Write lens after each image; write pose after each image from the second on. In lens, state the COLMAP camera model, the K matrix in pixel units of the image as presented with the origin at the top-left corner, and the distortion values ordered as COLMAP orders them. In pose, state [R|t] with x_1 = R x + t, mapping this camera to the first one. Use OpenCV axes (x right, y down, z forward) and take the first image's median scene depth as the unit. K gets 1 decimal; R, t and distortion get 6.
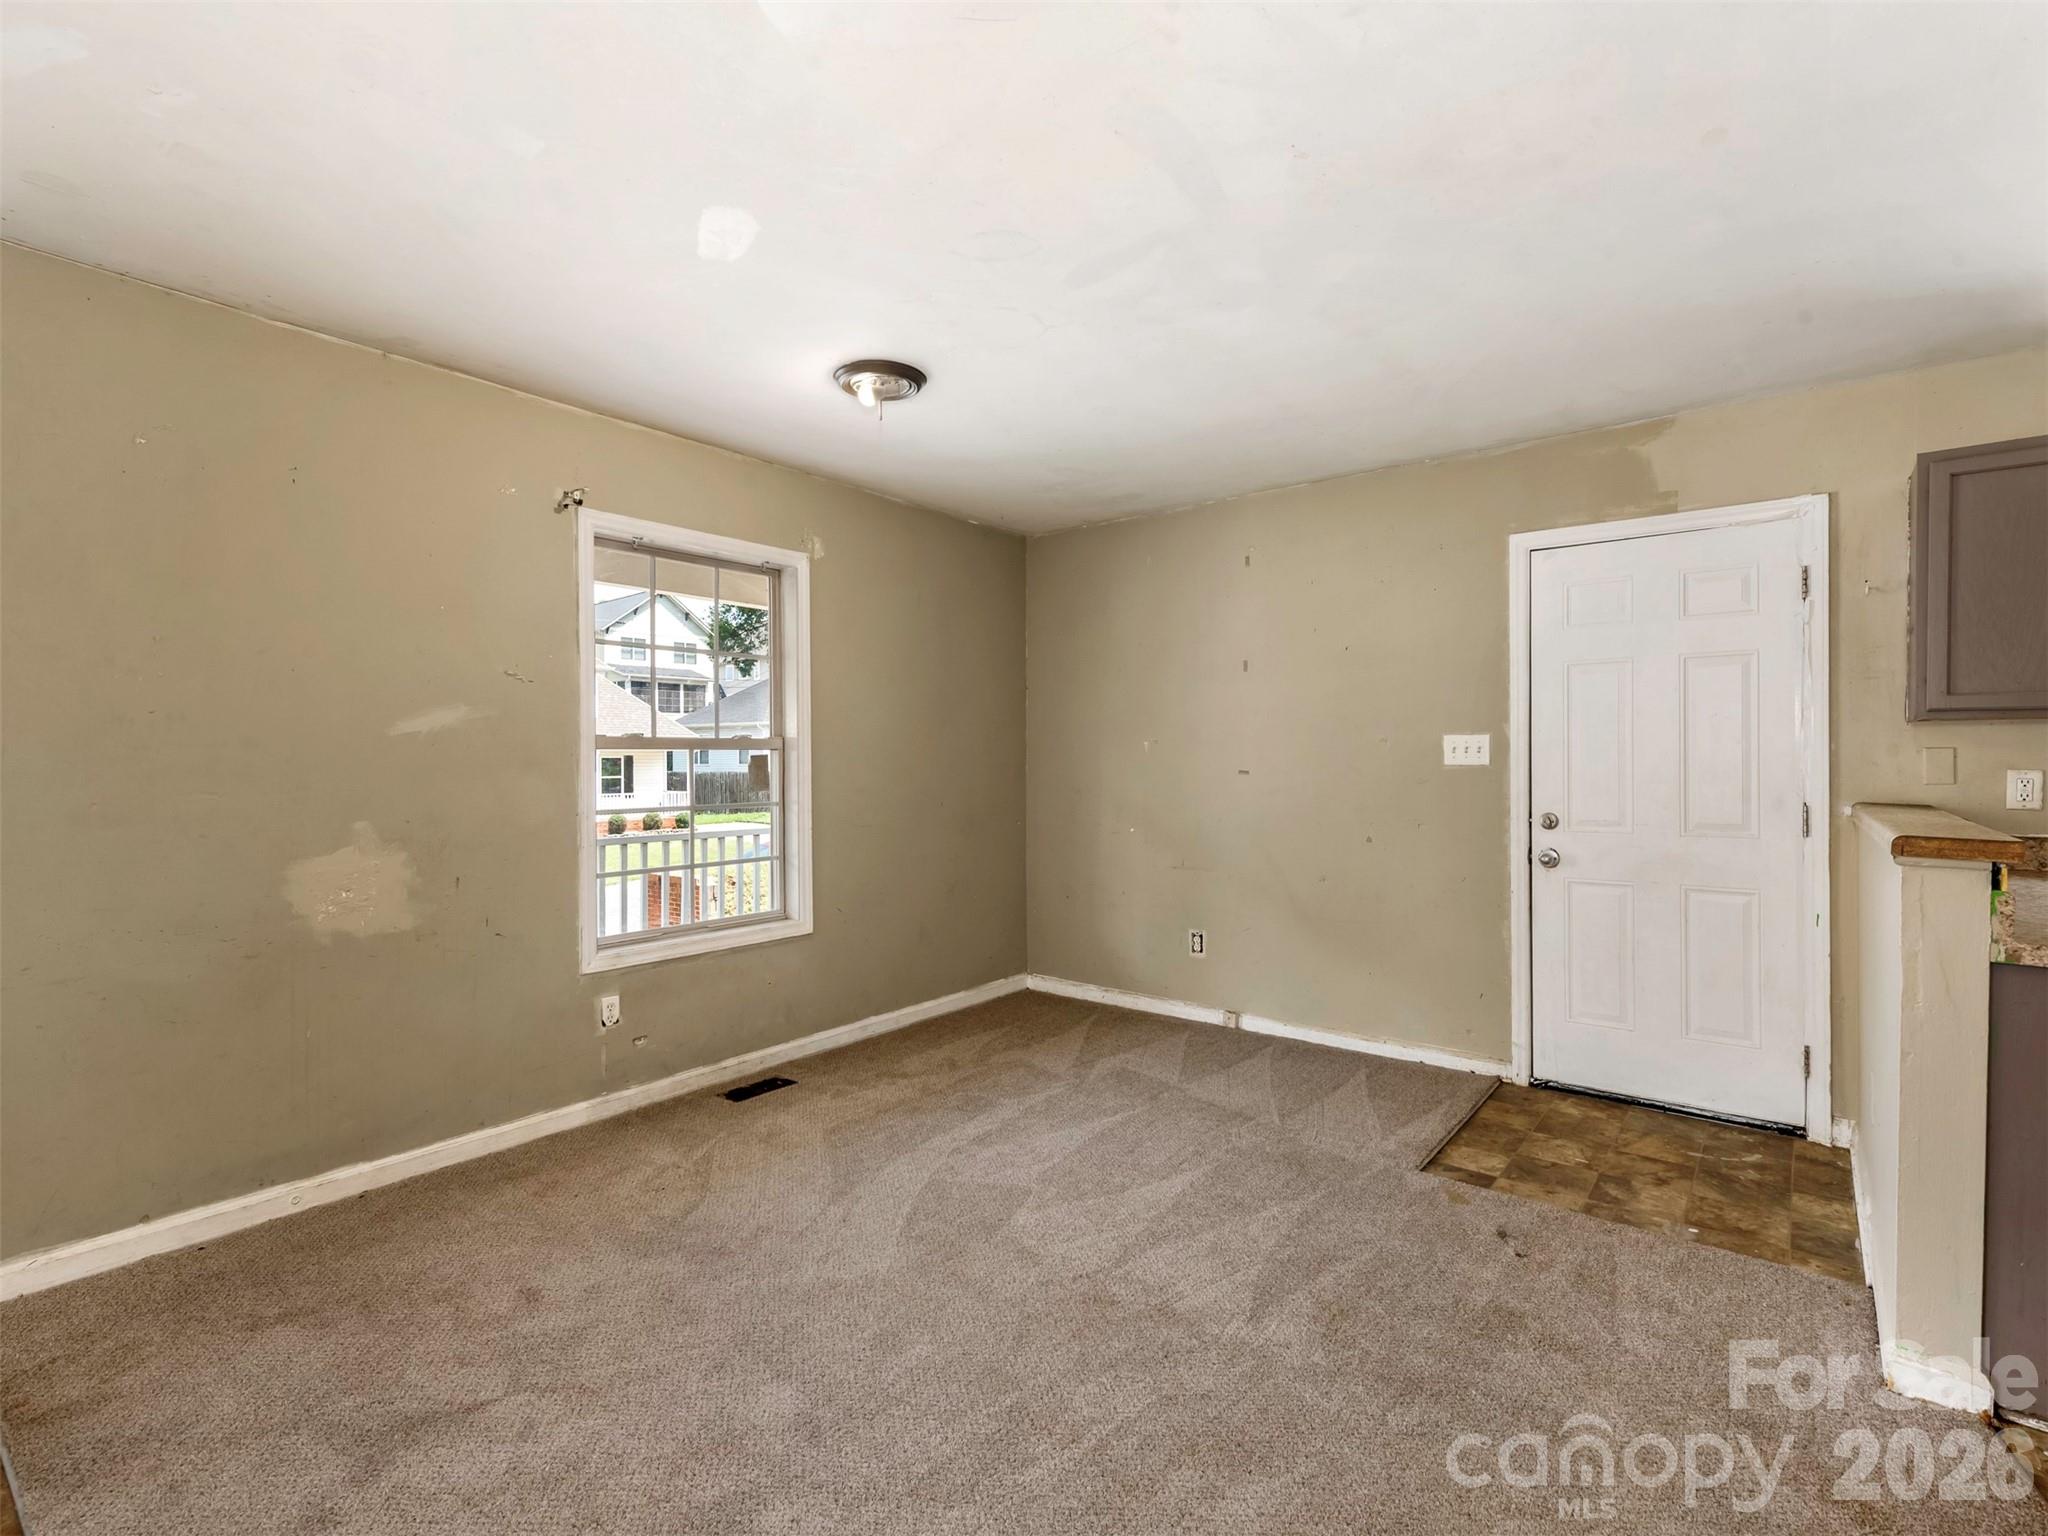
lens RADIAL K [[946.8, 0, 1003.3], [0, 946.8, 766.4], [0, 0, 1]] dist [0.008070, -0.004511]
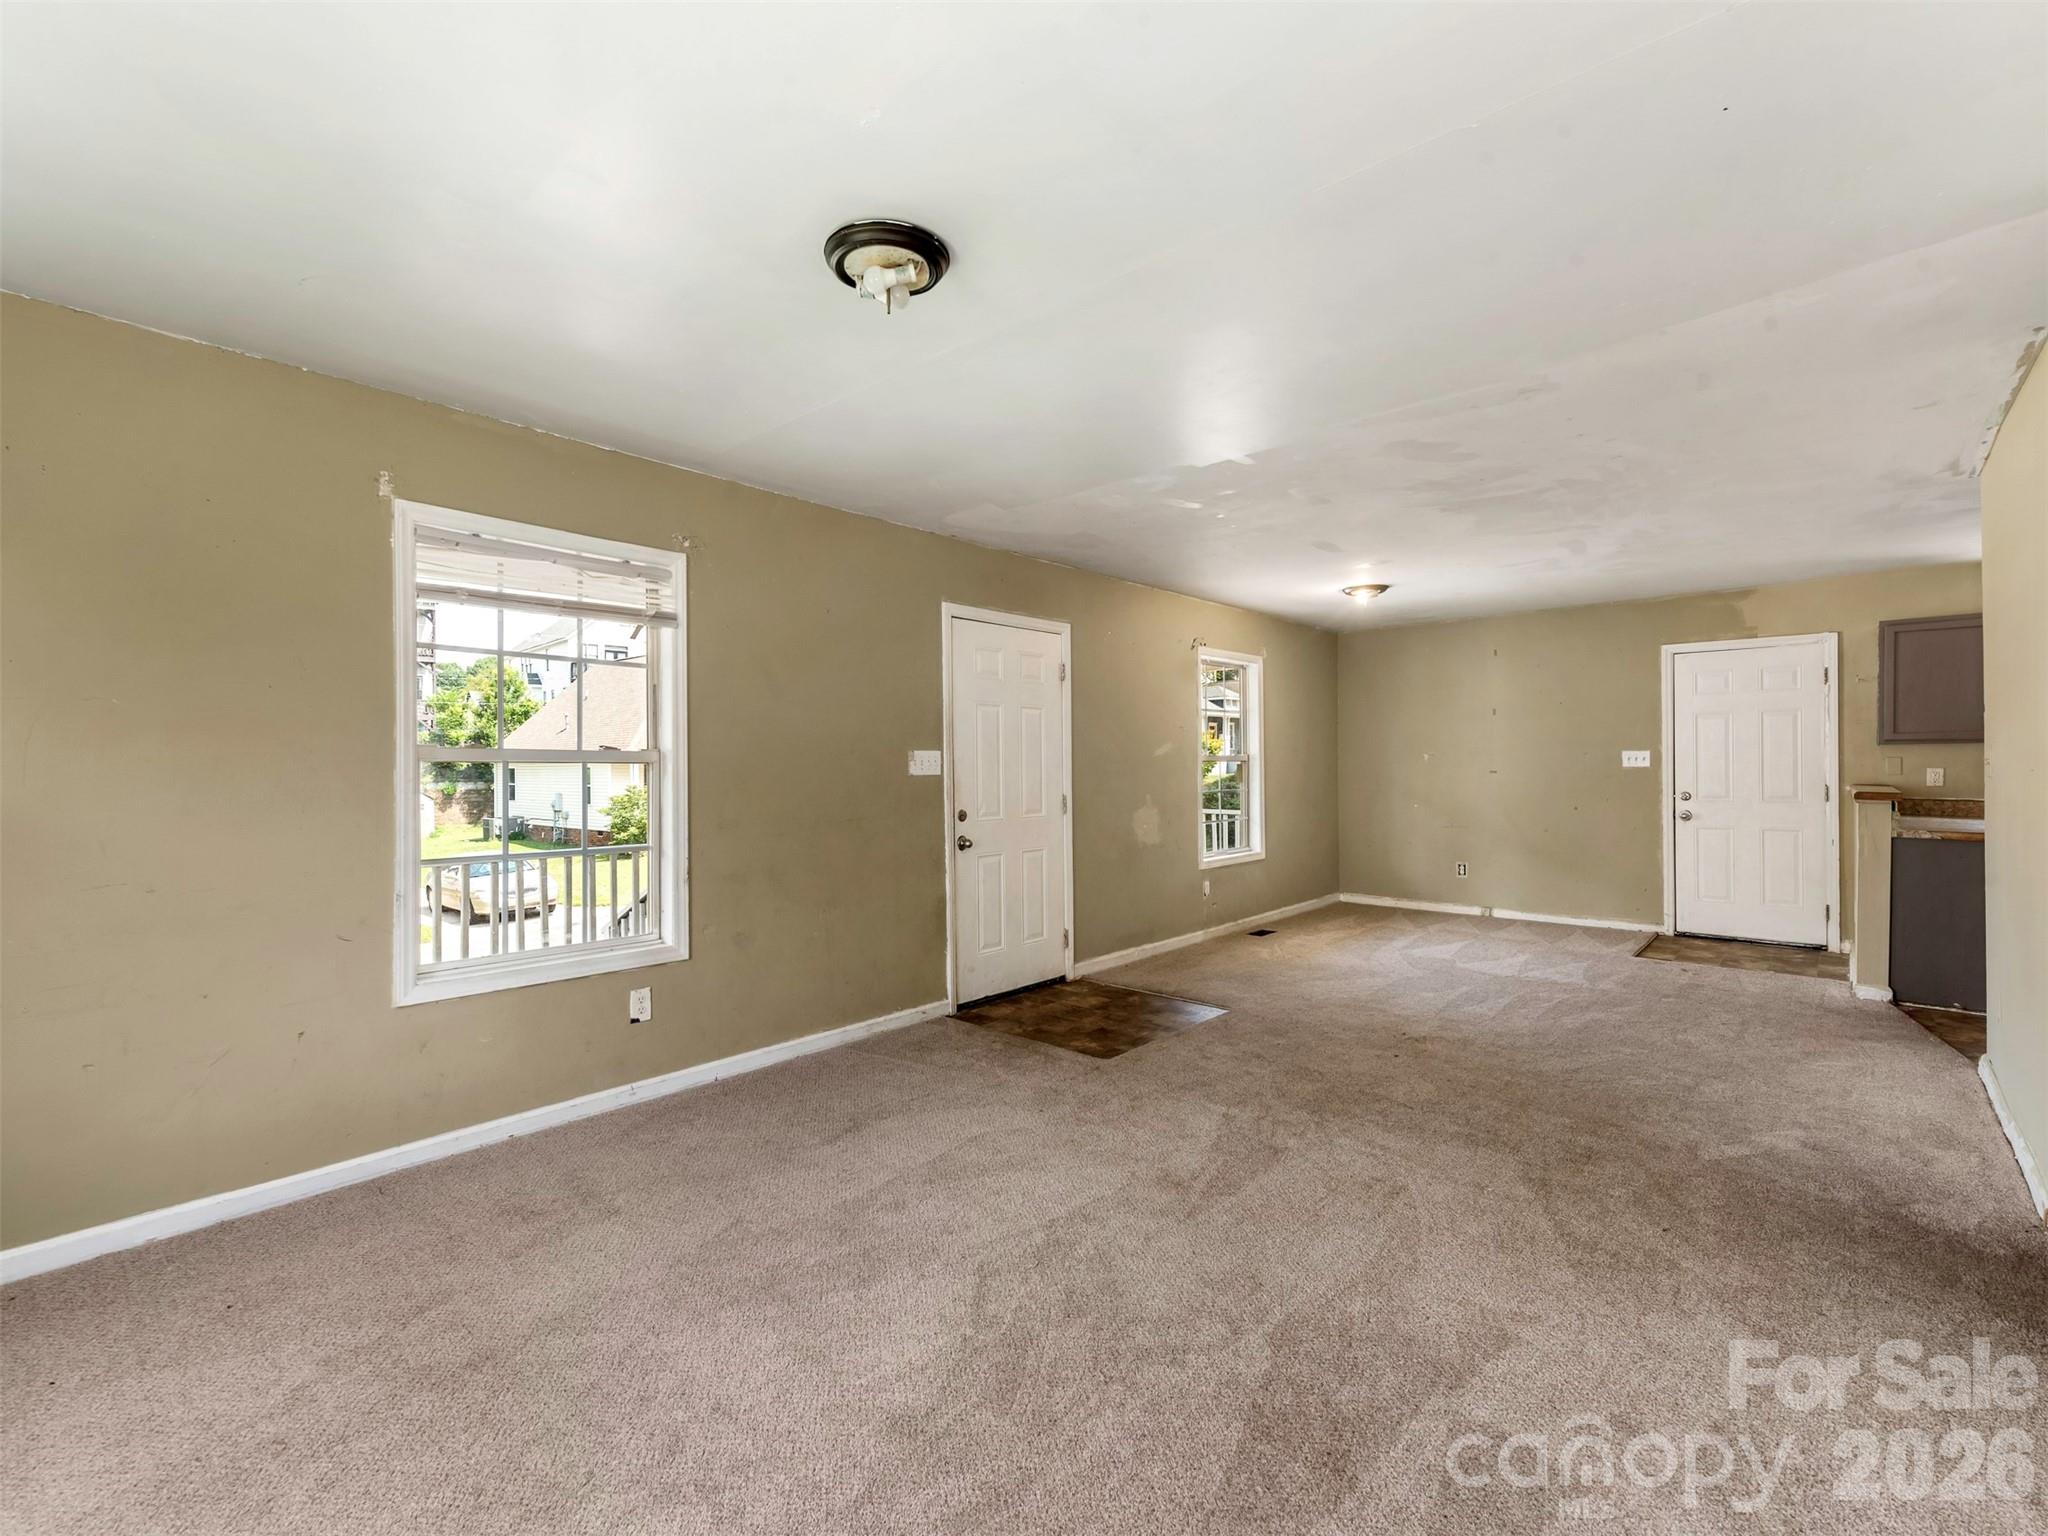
lens RADIAL K [[912.4, 0, 971.7], [0, 912.4, 772.8], [0, 0, 1]] dist [0.009338, -0.003724]
pose [[0.997515, -0.005090, -0.070276, -0.805389], [0.005261, 0.999984, 0.002256, -0.000913], [0.070263, -0.002621, 0.997525, -1.039728]]
